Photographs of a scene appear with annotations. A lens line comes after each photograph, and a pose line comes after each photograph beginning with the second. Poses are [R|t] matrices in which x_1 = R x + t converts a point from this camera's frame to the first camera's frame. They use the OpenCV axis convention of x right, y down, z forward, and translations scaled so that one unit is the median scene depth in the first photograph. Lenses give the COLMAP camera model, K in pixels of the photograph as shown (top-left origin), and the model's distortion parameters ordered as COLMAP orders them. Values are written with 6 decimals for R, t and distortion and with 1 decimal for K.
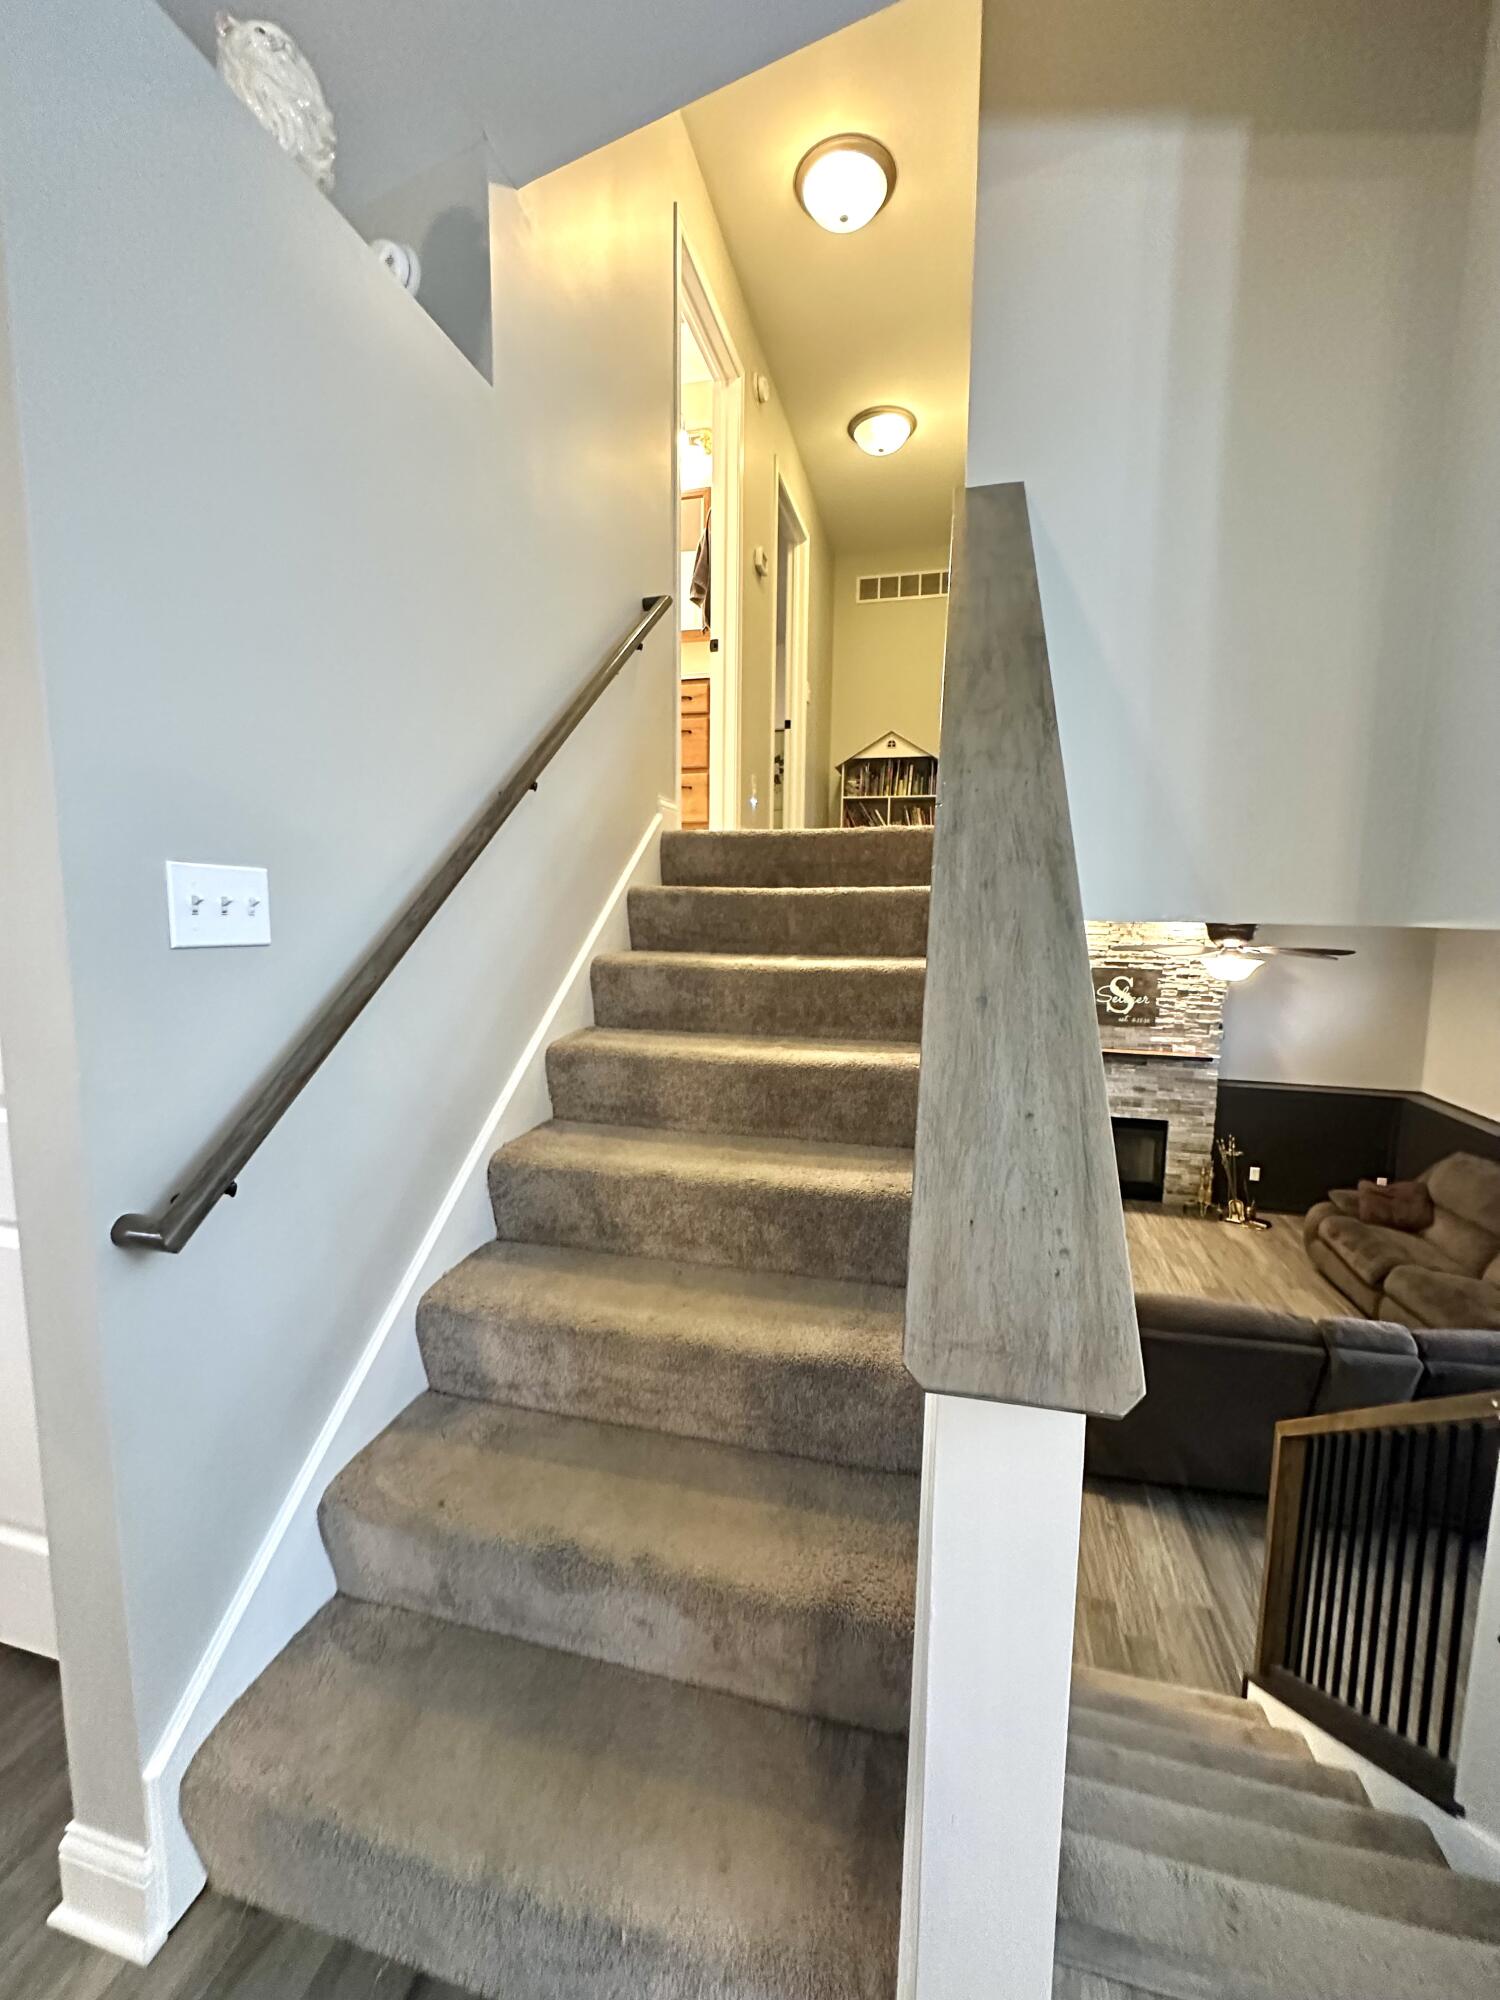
lens RADIAL K [[798.0, 0, 748.7], [0, 798.0, 995.8], [0, 0, 1]] dist [-0.003582, 0.001004]
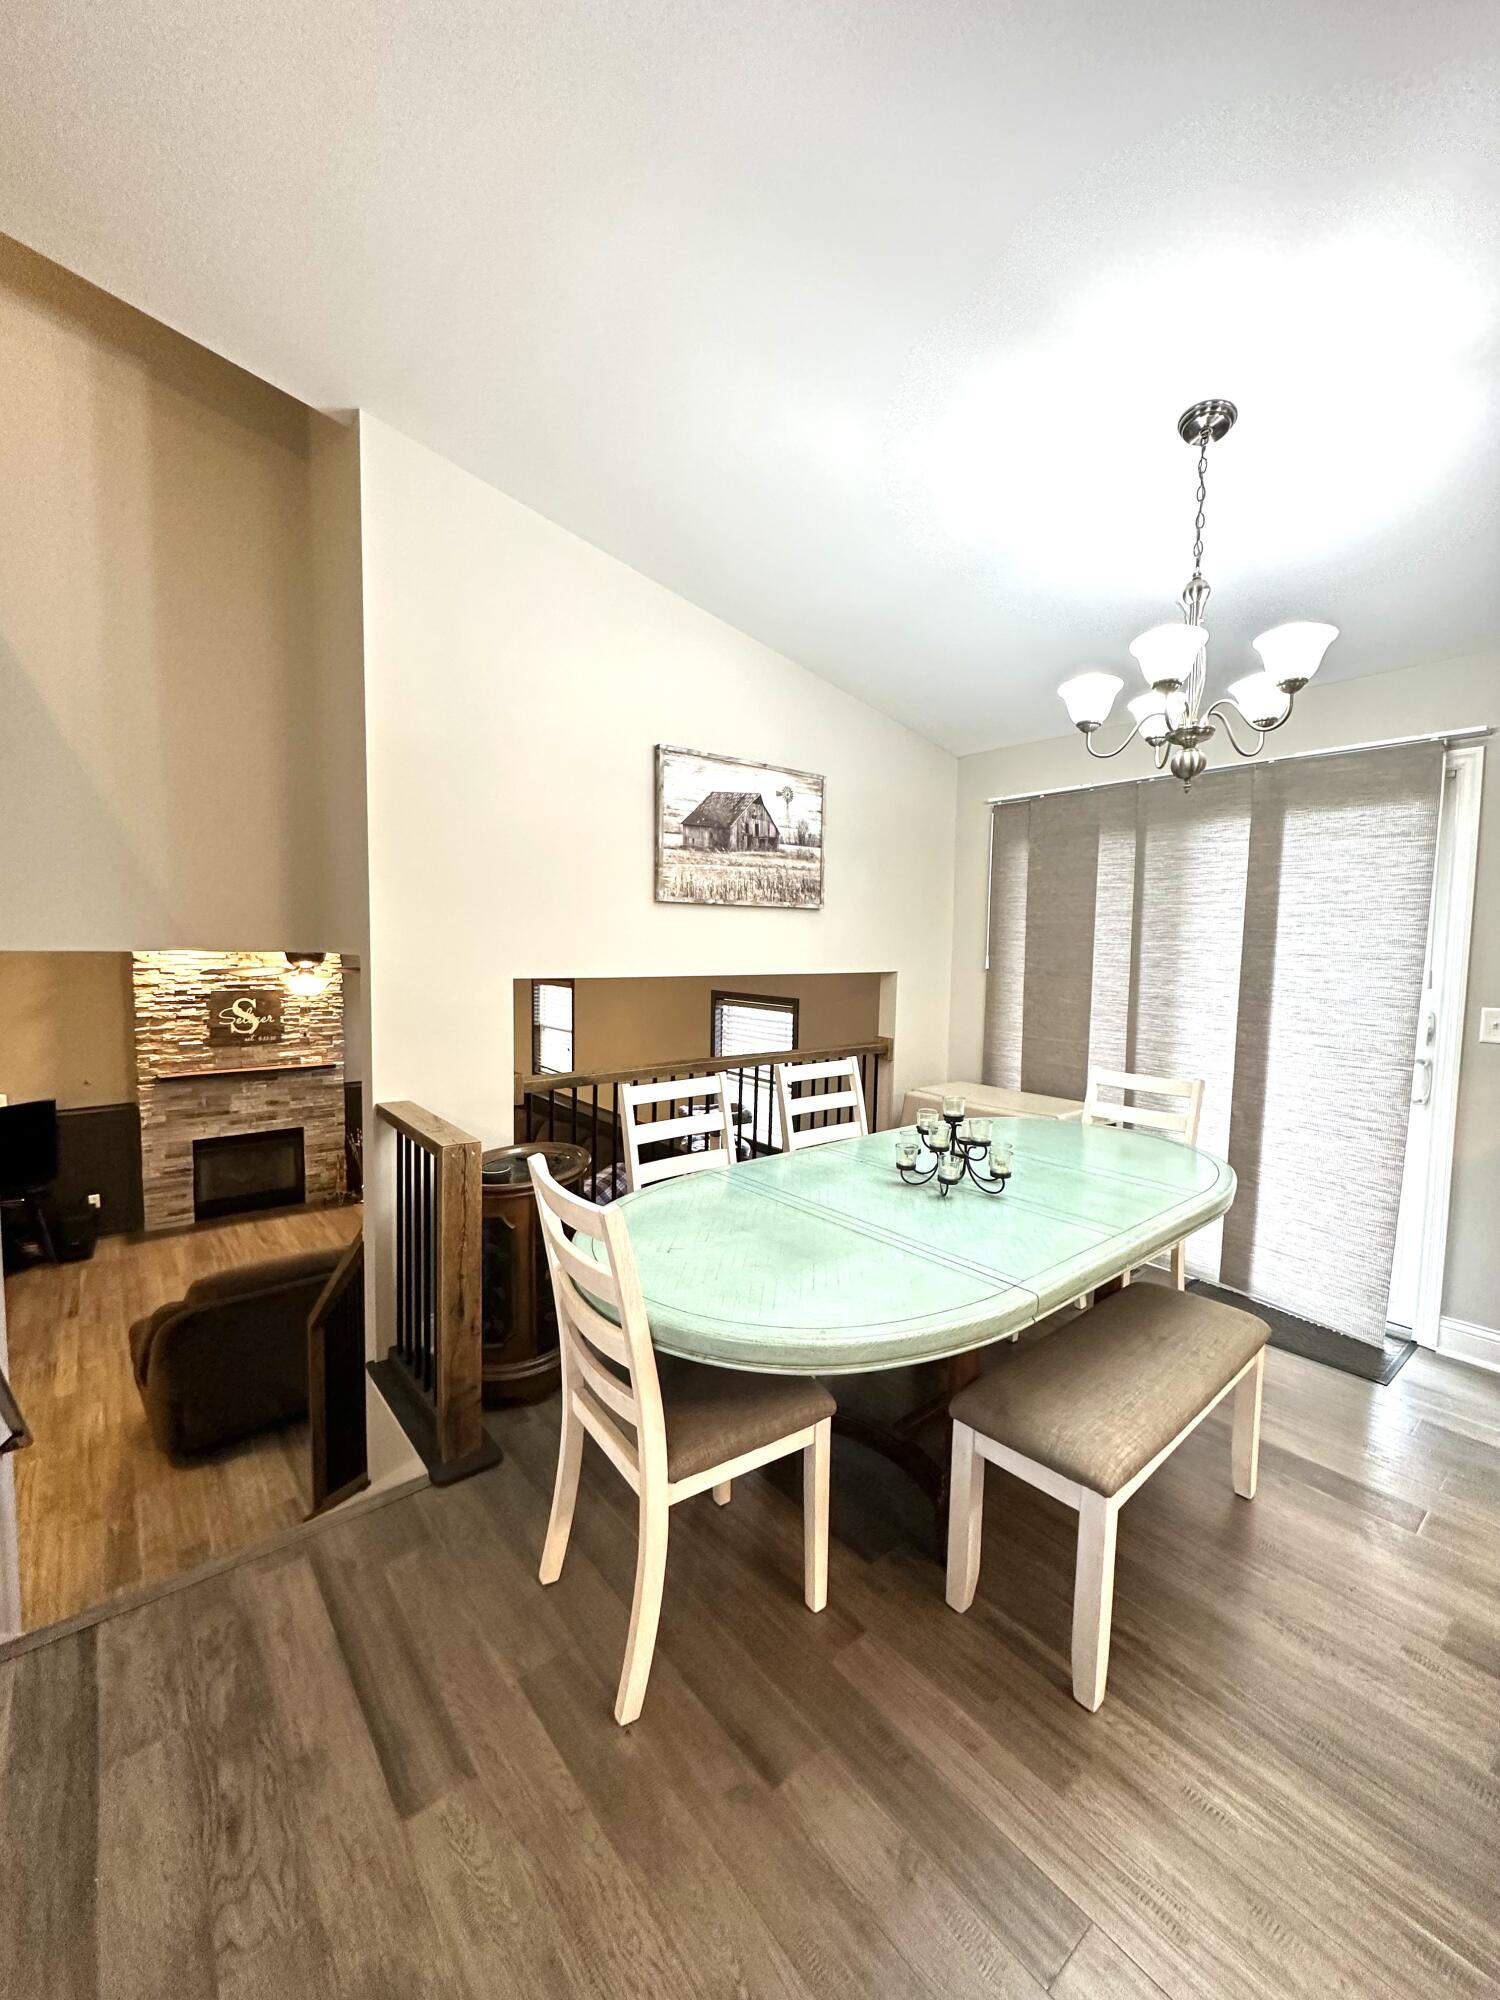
lens RADIAL K [[798.0, 0, 752.5], [0, 798.0, 997.4], [0, 0, 1]] dist [-0.003582, 0.001004]
pose [[0.588562, -0.060534, 0.806183, 0.021122], [0.080076, 0.996654, 0.016376, 0.012561], [-0.804477, 0.054918, 0.591440, -0.175981]]
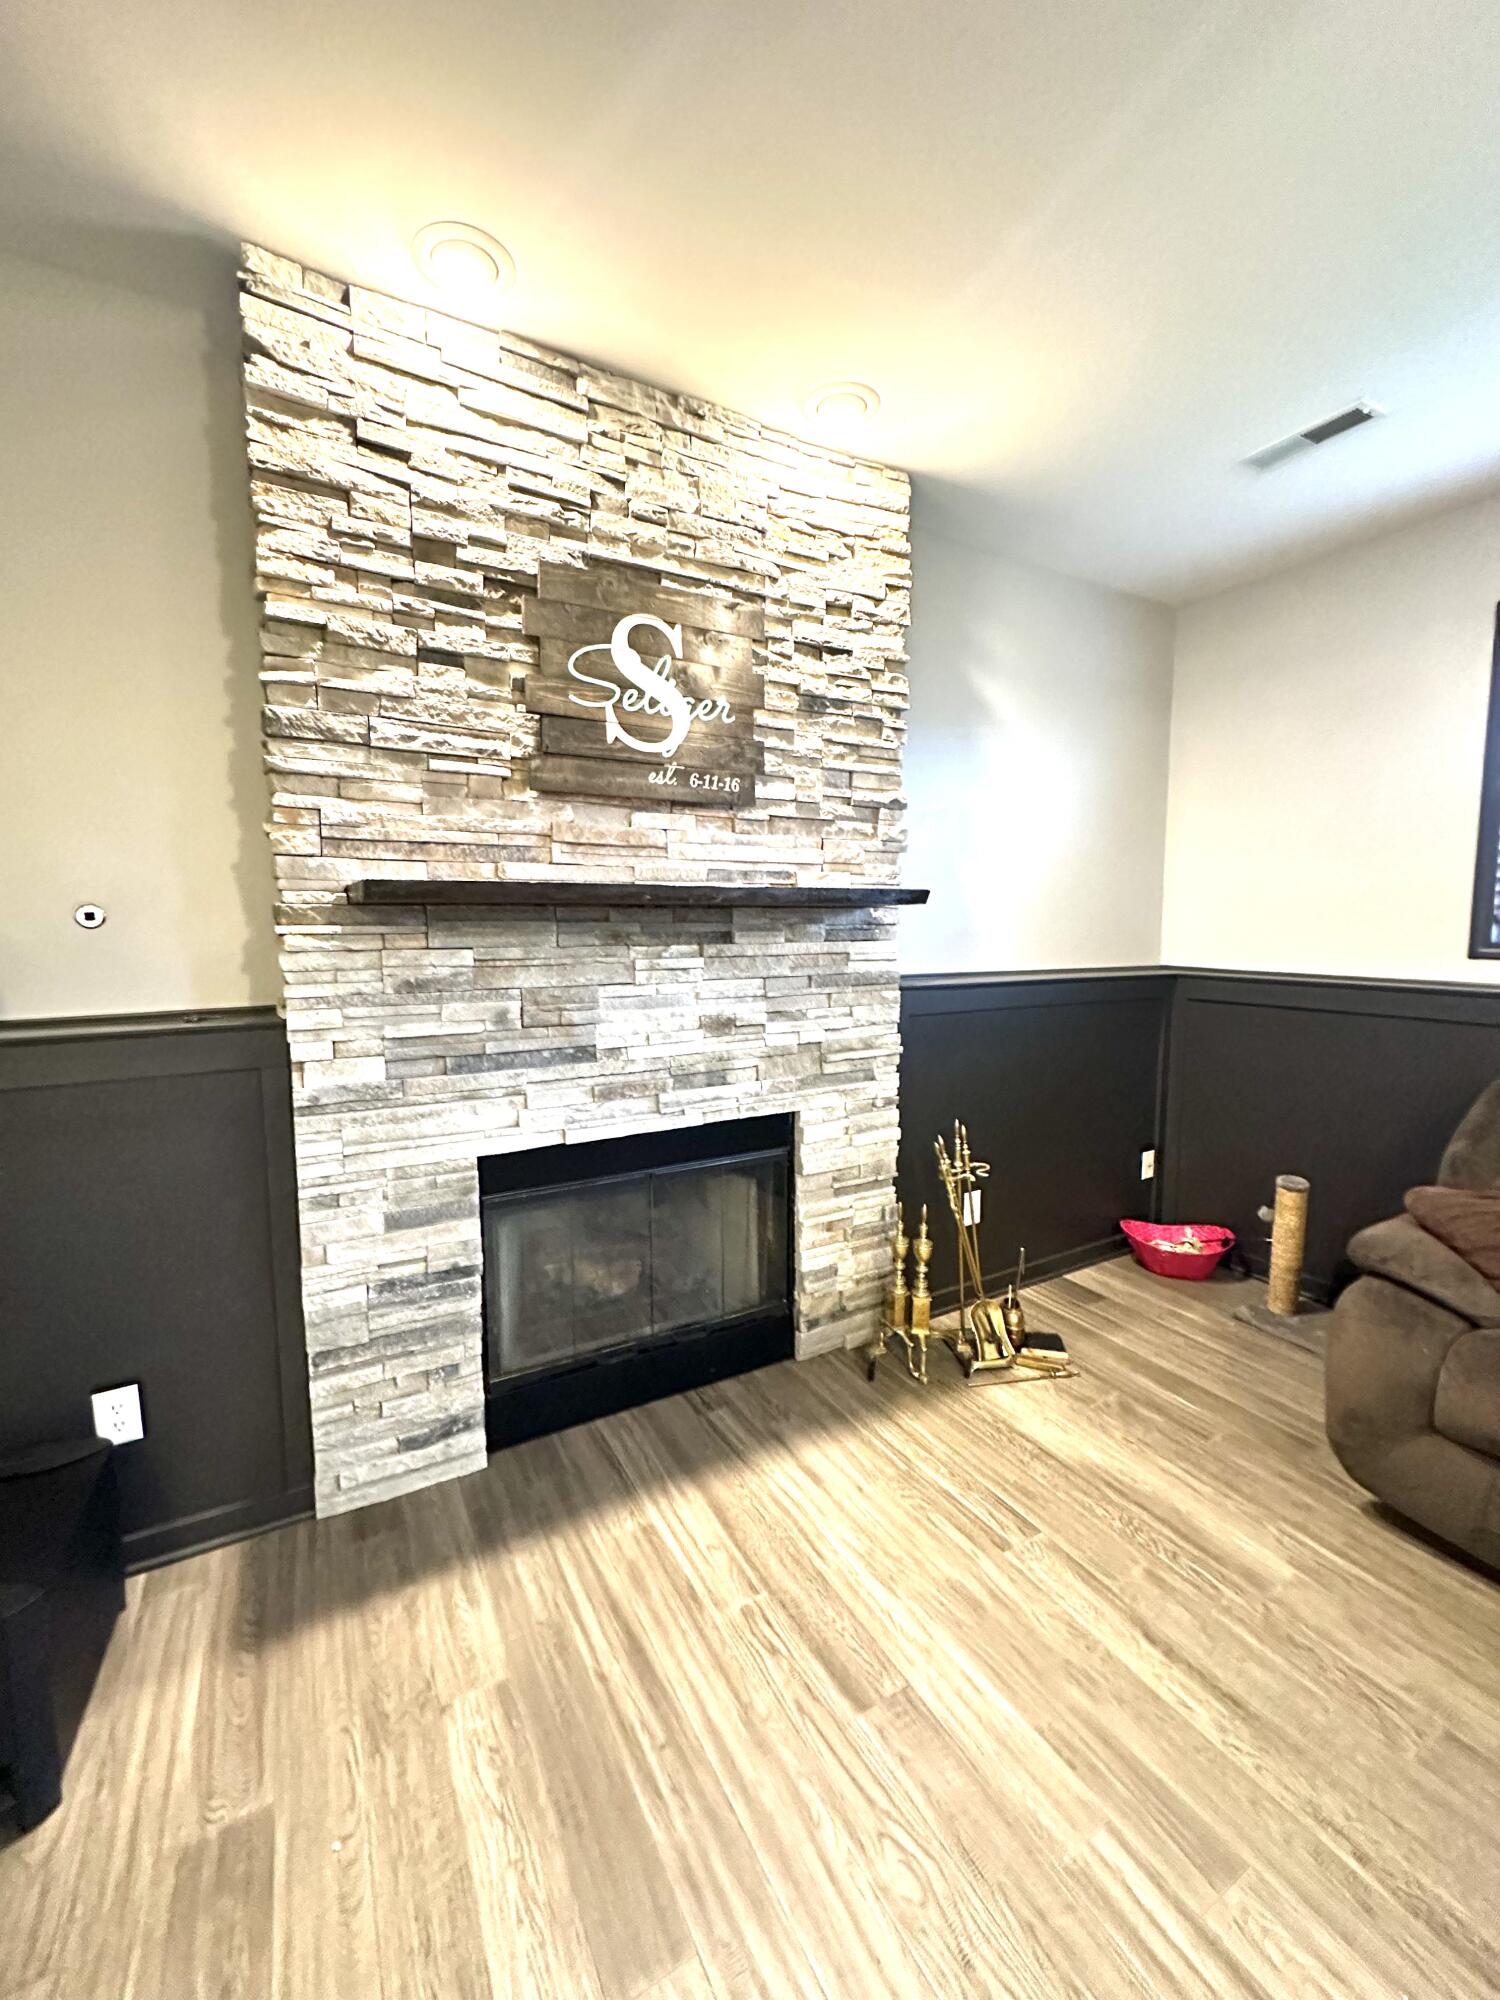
lens RADIAL K [[798.0, 0, 747.3], [0, 798.0, 997.5], [0, 0, 1]] dist [-0.003582, 0.001004]
pose [[0.719510, -0.081180, 0.689721, 0.337709], [0.086819, 0.995868, 0.026645, 0.115702], [-0.689034, 0.040709, 0.723585, 0.898203]]
